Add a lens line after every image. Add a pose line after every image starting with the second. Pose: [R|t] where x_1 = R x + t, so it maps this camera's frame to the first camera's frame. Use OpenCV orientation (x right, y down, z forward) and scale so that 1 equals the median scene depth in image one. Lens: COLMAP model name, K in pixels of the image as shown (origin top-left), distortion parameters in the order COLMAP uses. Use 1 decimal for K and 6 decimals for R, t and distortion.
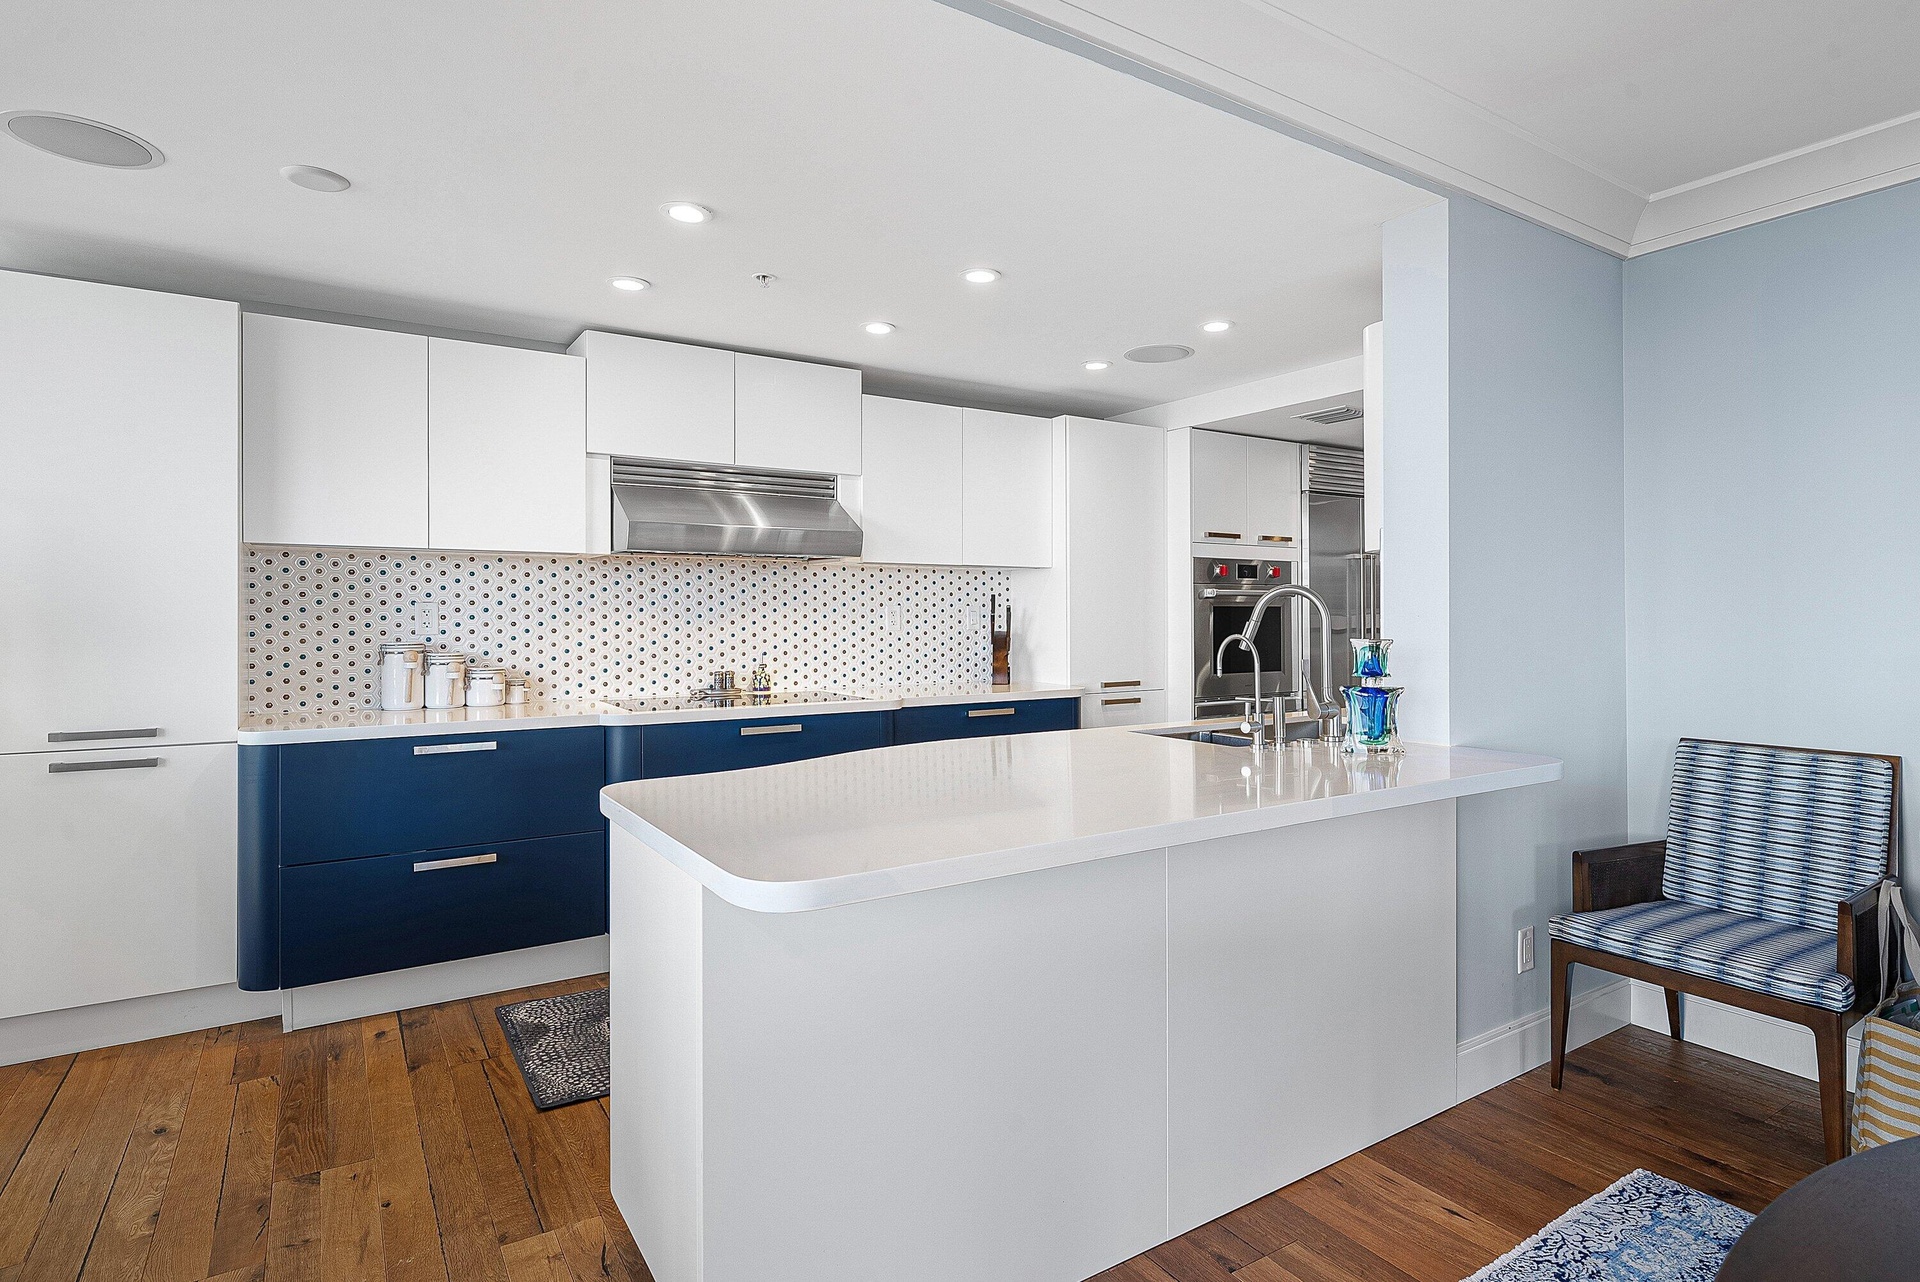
lens RADIAL K [[1062.5, 0, 955.6], [0, 1062.5, 605.6], [0, 0, 1]] dist [-0.013512, -0.000161]
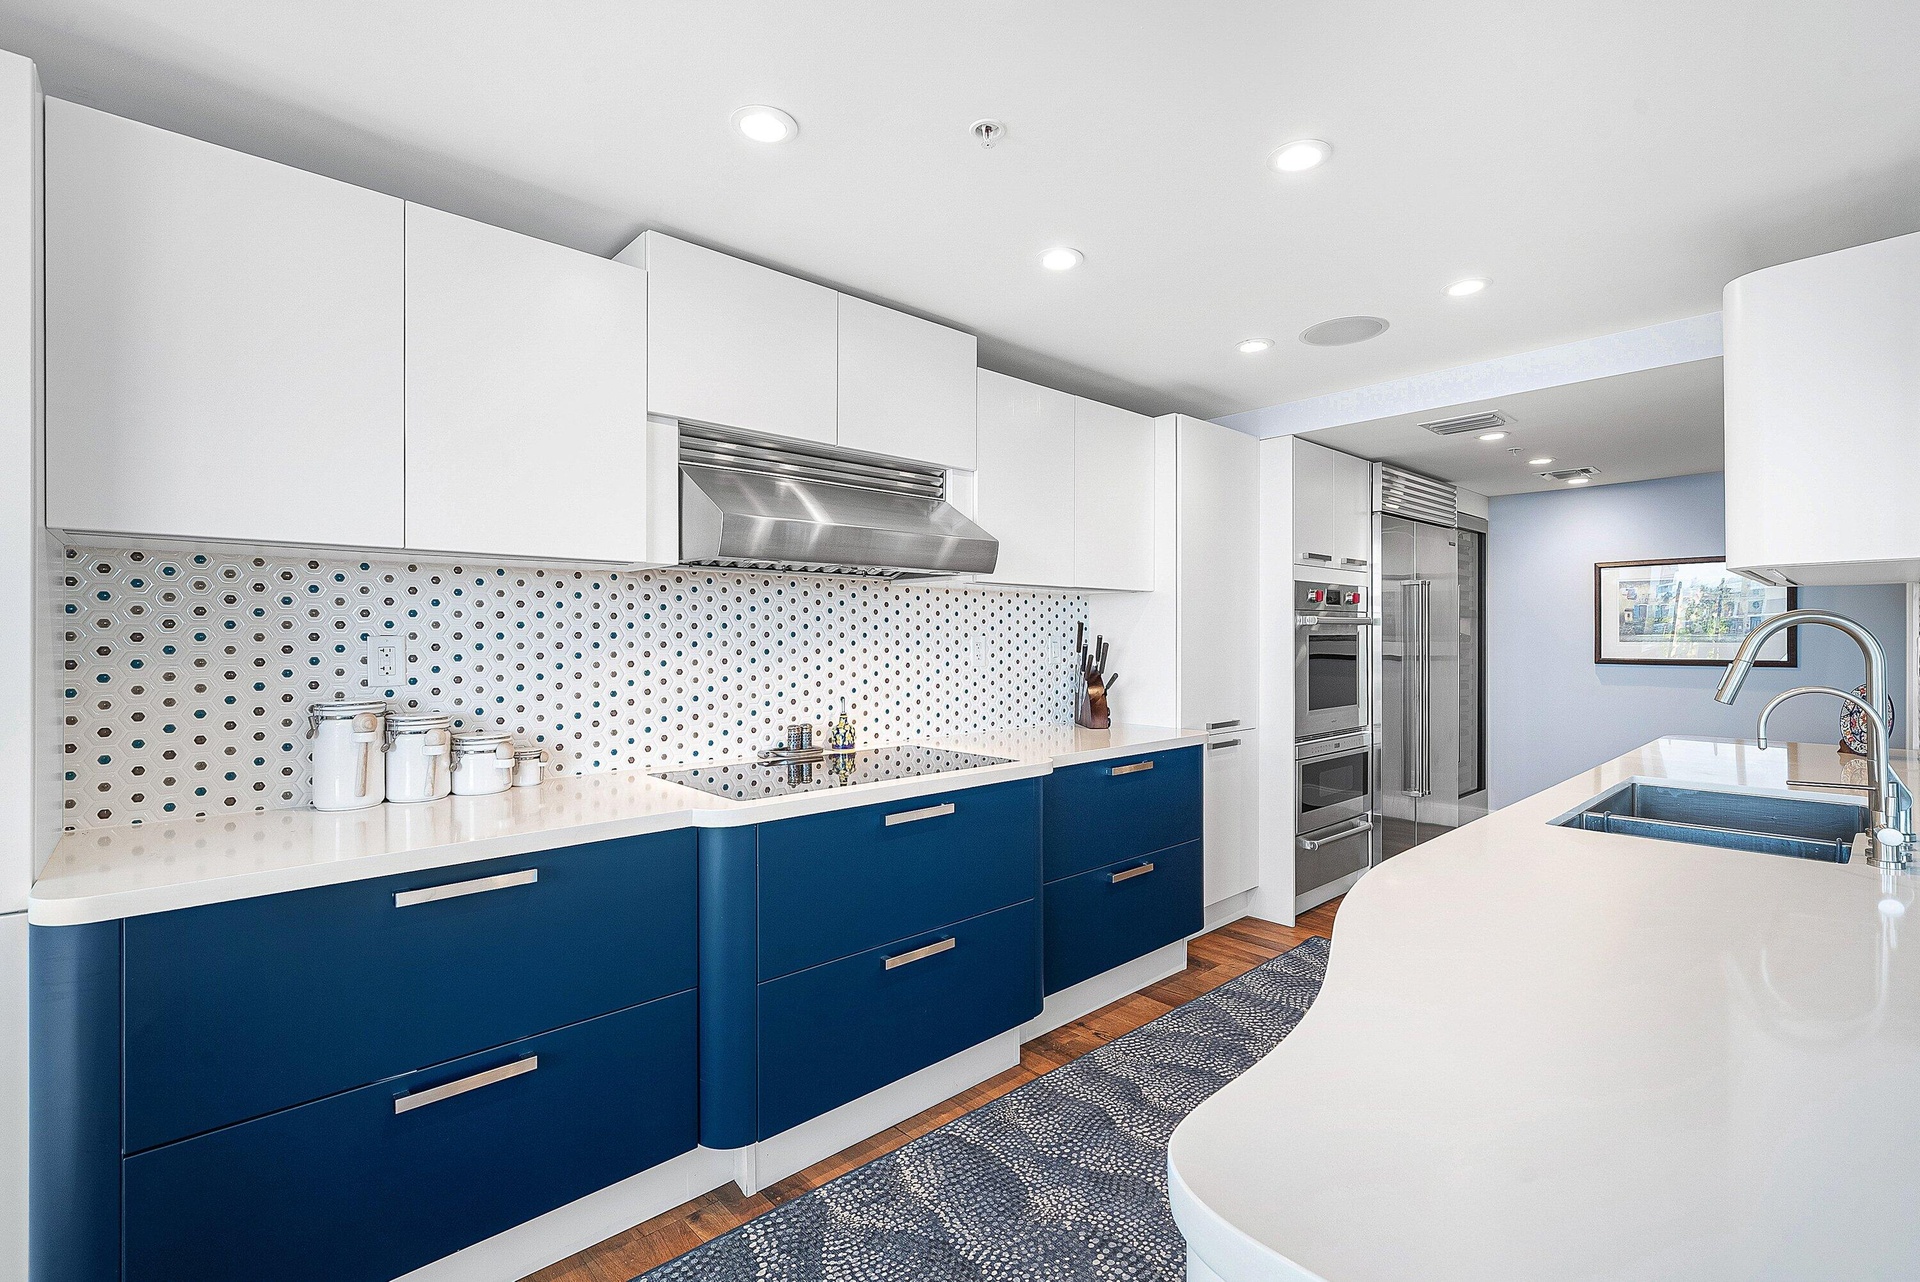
lens RADIAL K [[903.0, 0, 948.7], [0, 903.0, 629.0], [0, 0, 1]] dist [-0.004665, -0.001252]
pose [[0.985670, -0.001315, 0.168678, -0.243529], [0.001472, 0.999999, -0.000809, -0.006023], [-0.168676, 0.001046, 0.985671, 0.384291]]
